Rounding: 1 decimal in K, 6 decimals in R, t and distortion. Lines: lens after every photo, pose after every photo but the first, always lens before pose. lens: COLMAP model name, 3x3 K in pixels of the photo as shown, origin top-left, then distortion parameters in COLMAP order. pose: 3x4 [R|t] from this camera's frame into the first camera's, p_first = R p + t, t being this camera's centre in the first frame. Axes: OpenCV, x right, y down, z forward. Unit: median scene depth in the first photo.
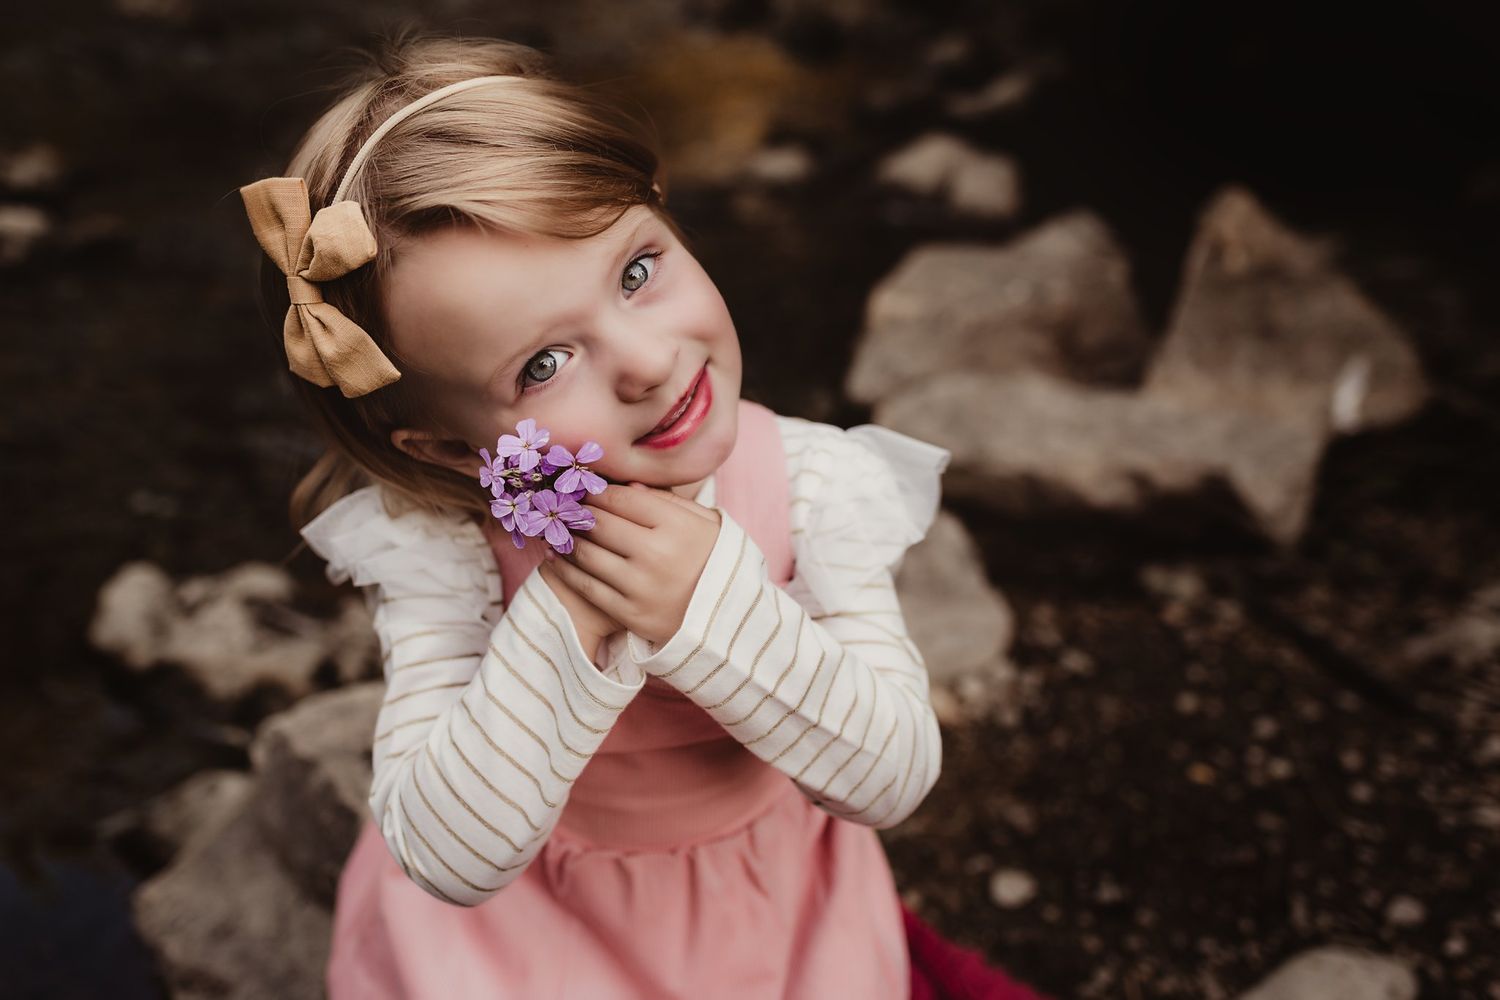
lens RADIAL K [[1484.9, 0, 750.0], [0, 1484.9, 500.0], [0, 0, 1]] dist [0.011756, -0.012203]
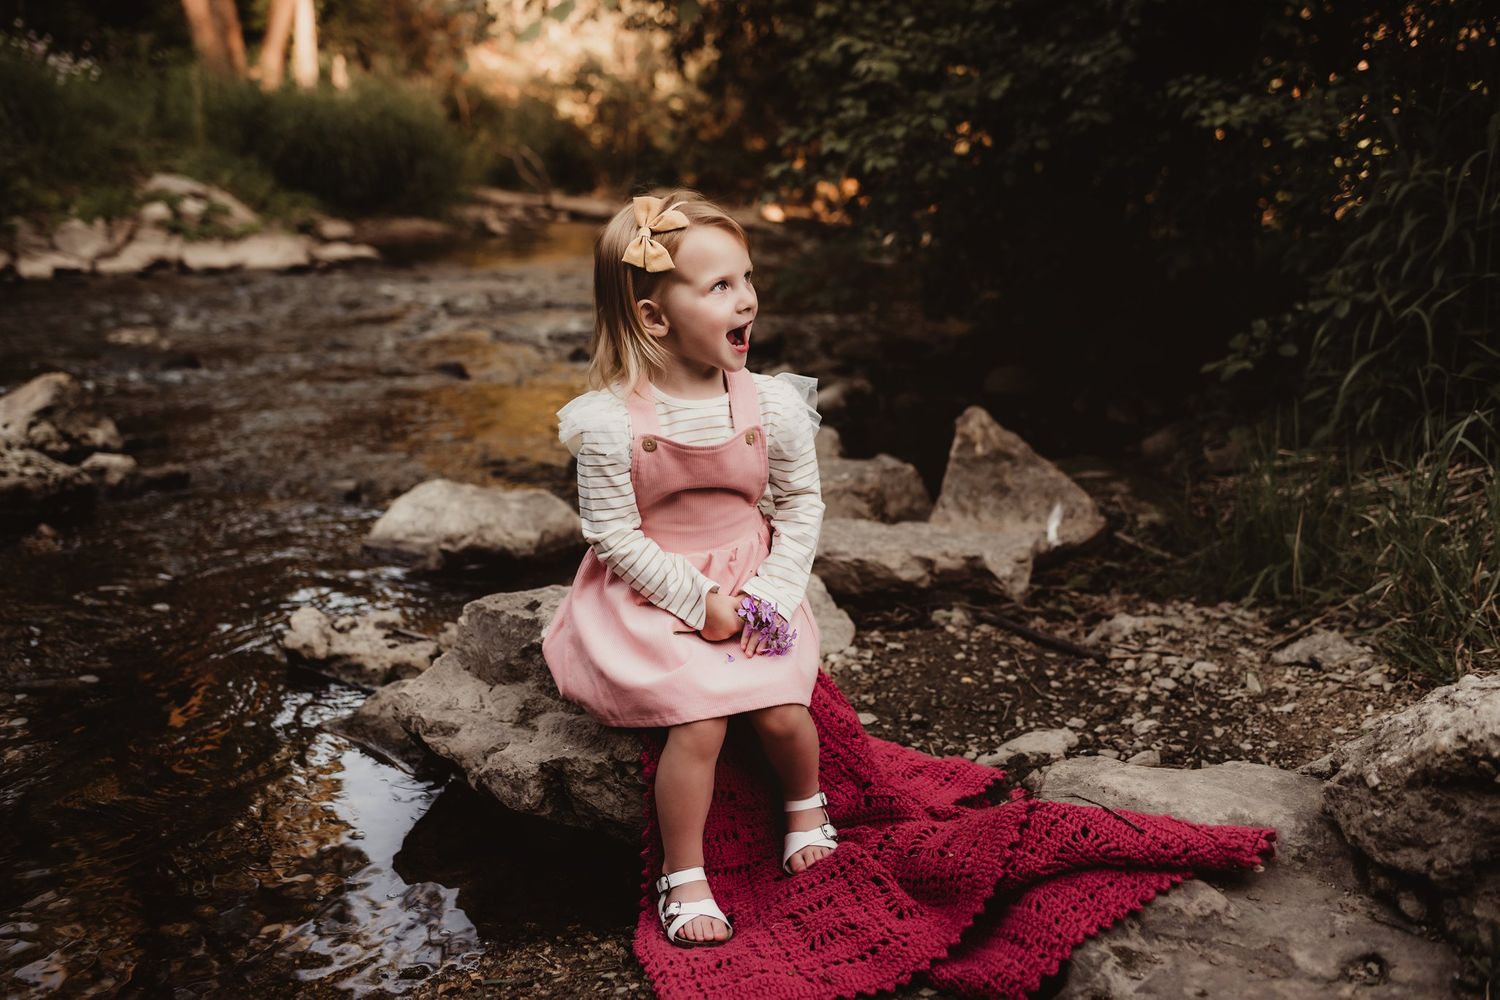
lens RADIAL K [[1484.9, 0, 750.0], [0, 1484.9, 500.0], [0, 0, 1]] dist [0.011756, -0.012203]
pose [[0.992311, -0.005908, 0.123626, -0.128827], [0.036760, 0.967856, -0.248804, 0.316992], [-0.118182, 0.251436, 0.960632, -0.548971]]
